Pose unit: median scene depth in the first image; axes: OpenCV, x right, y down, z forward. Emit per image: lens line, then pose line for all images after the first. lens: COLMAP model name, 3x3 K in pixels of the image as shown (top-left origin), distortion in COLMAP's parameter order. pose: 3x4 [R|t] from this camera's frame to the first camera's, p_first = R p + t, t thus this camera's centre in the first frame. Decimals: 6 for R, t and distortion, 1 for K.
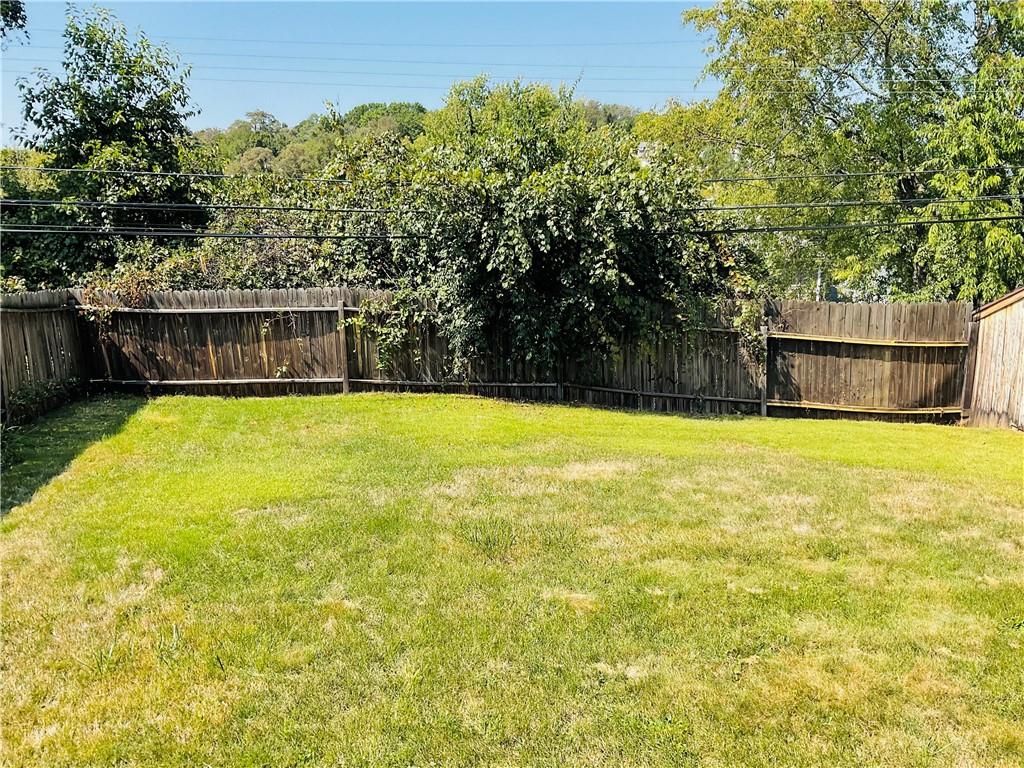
lens RADIAL K [[861.4, 0, 515.0], [0, 861.4, 380.0], [0, 0, 1]] dist [0.086887, -0.154871]
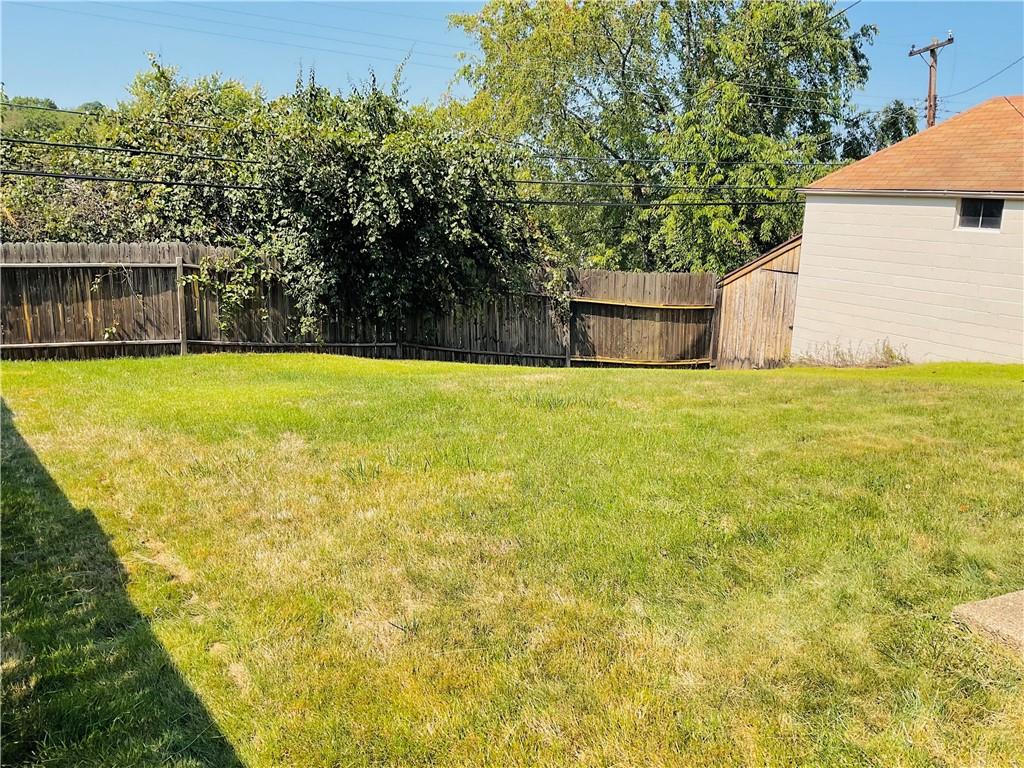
lens RADIAL K [[861.4, 0, 510.5], [0, 861.4, 386.9], [0, 0, 1]] dist [0.086887, -0.154871]
pose [[0.923517, -0.035381, 0.381922, -0.231158], [0.043057, 0.999006, -0.011566, 0.077457], [-0.381133, 0.027126, 0.924122, -0.026743]]
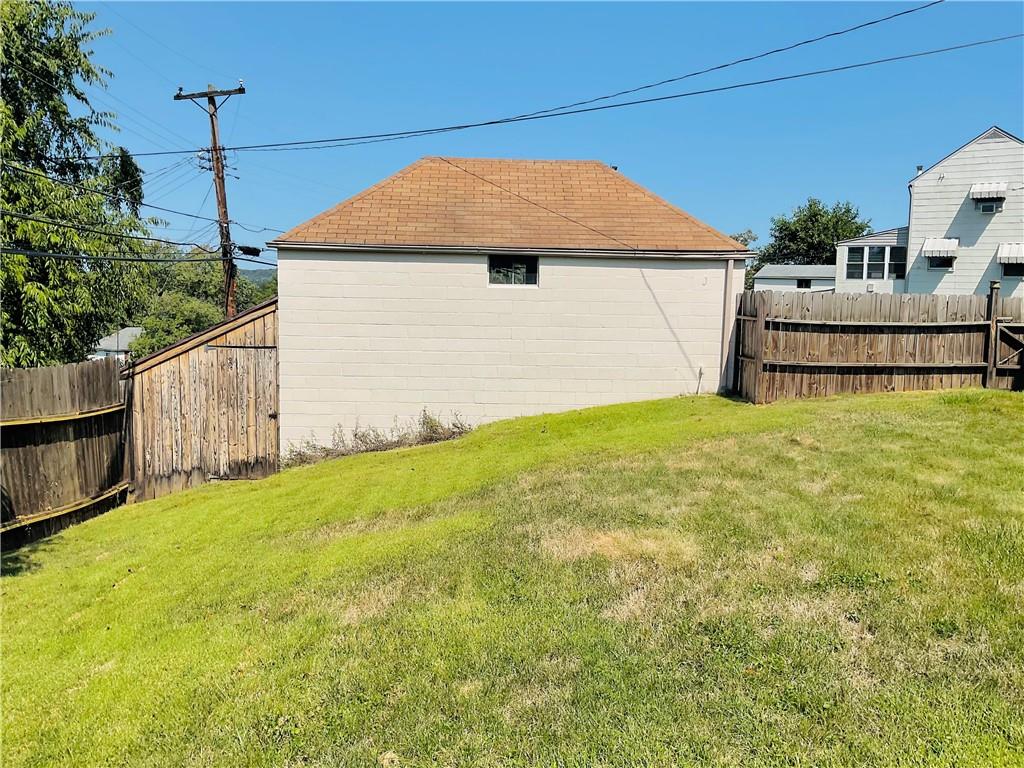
lens RADIAL K [[861.4, 0, 500.2], [0, 861.4, 381.9], [0, 0, 1]] dist [0.086887, -0.154871]
pose [[0.026284, -0.080242, 0.996429, -0.335722], [0.220611, 0.972663, 0.072509, -0.046603], [-0.975008, 0.217918, 0.043268, 0.617477]]
